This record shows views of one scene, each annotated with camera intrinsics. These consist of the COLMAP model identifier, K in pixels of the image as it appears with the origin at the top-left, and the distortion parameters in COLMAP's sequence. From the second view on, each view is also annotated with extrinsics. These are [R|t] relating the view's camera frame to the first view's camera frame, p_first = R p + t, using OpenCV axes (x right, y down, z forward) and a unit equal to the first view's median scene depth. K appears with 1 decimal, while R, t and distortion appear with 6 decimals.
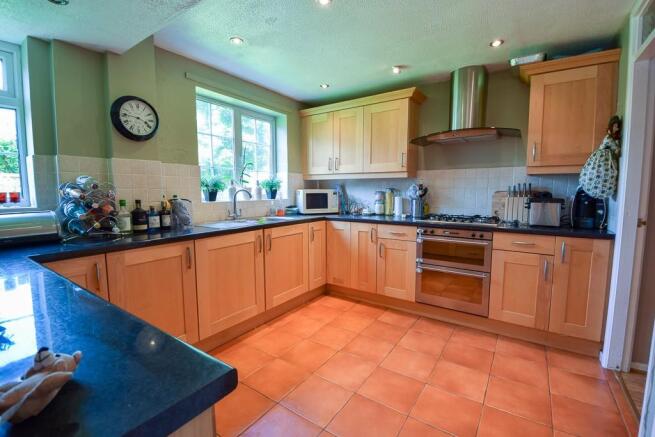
lens RADIAL K [[291.5, 0, 328.1], [0, 291.5, 217.7], [0, 0, 1]] dist [-0.004231, -0.000320]
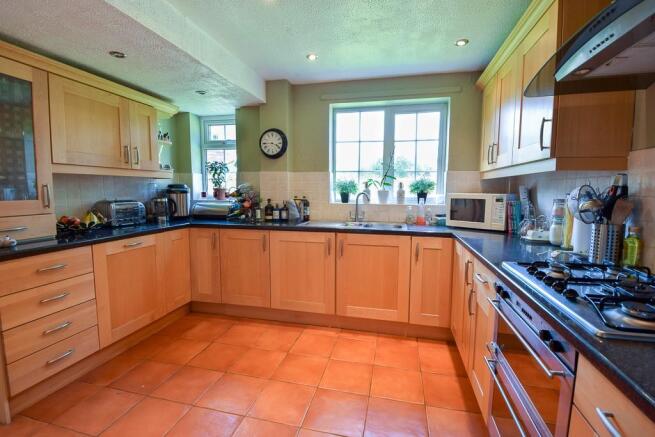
lens RADIAL K [[291.5, 0, 330.2], [0, 291.5, 216.5], [0, 0, 1]] dist [-0.004231, -0.000320]
pose [[0.354467, 0.090678, -0.930661, 0.676154], [-0.094739, 0.993648, 0.060731, -0.072930], [0.930257, 0.066643, 0.360806, 0.604799]]
